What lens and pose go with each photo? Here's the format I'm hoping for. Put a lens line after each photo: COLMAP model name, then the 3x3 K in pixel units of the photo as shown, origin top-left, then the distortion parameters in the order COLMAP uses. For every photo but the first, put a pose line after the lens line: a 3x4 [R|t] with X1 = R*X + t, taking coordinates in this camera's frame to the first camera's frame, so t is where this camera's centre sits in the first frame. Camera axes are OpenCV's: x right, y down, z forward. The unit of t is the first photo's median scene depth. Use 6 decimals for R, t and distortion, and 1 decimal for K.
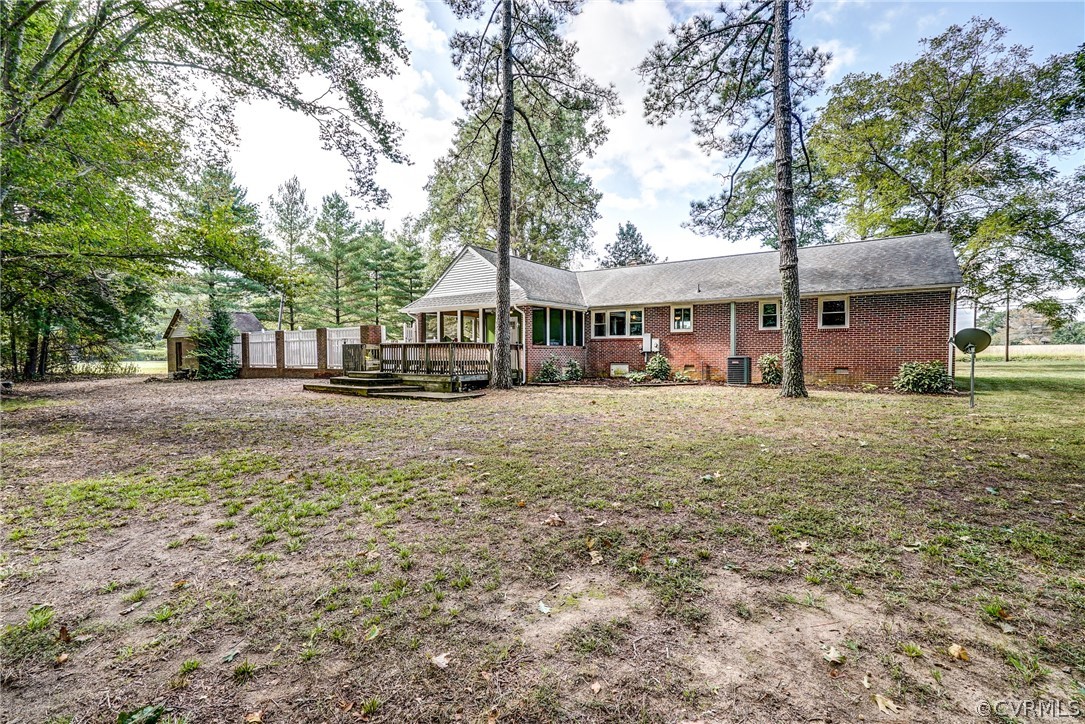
lens RADIAL K [[500.2, 0, 543.2], [0, 500.2, 361.7], [0, 0, 1]] dist [-0.002974, -0.000009]
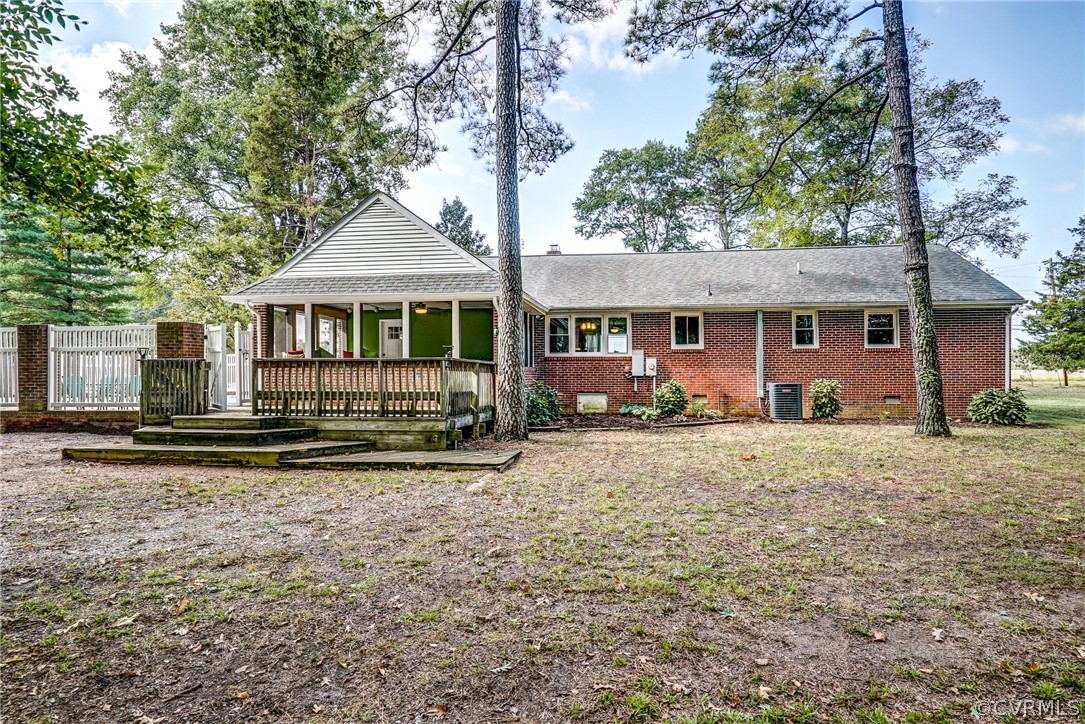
lens RADIAL K [[646.7, 0, 542.5], [0, 646.7, 366.0], [0, 0, 1]] dist [0.019738, 0.000832]
pose [[0.891711, 0.008944, 0.452518, -0.357250], [0.006892, 0.999420, -0.033335, -0.005402], [-0.452554, 0.032844, 0.891132, 0.279172]]
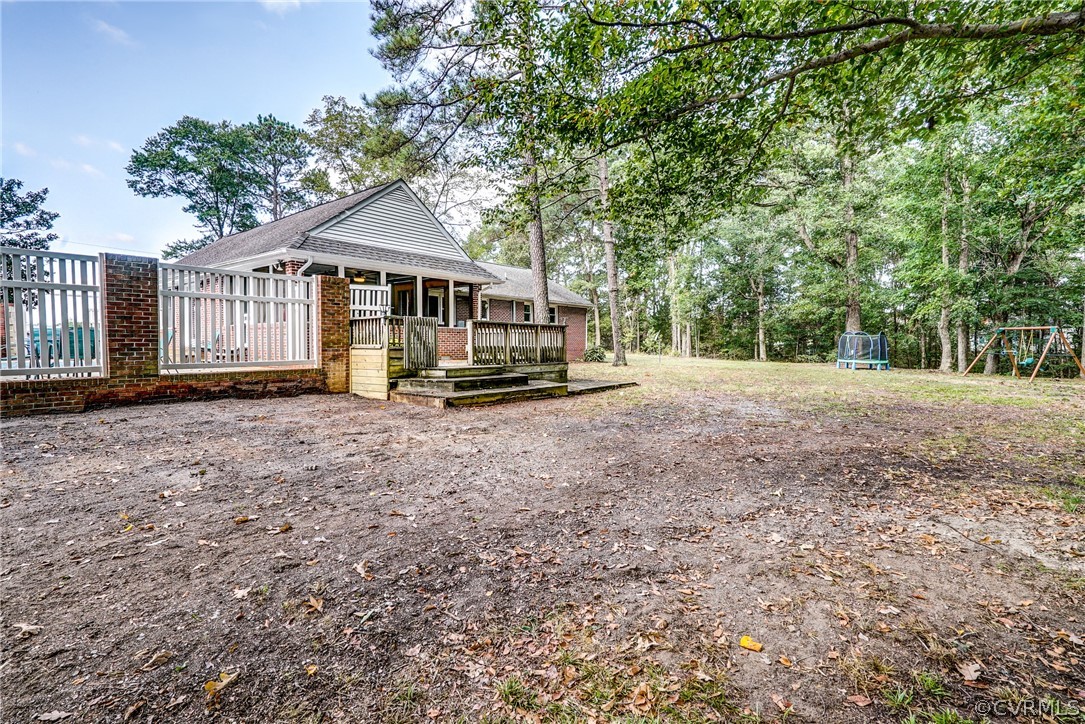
lens RADIAL K [[500.2, 0, 544.5], [0, 500.2, 363.2], [0, 0, 1]] dist [-0.002974, -0.000009]
pose [[0.052232, -0.039636, 0.997848, -0.942196], [0.012684, 0.999158, 0.039024, -0.005943], [-0.998554, 0.010618, 0.052691, 0.864862]]
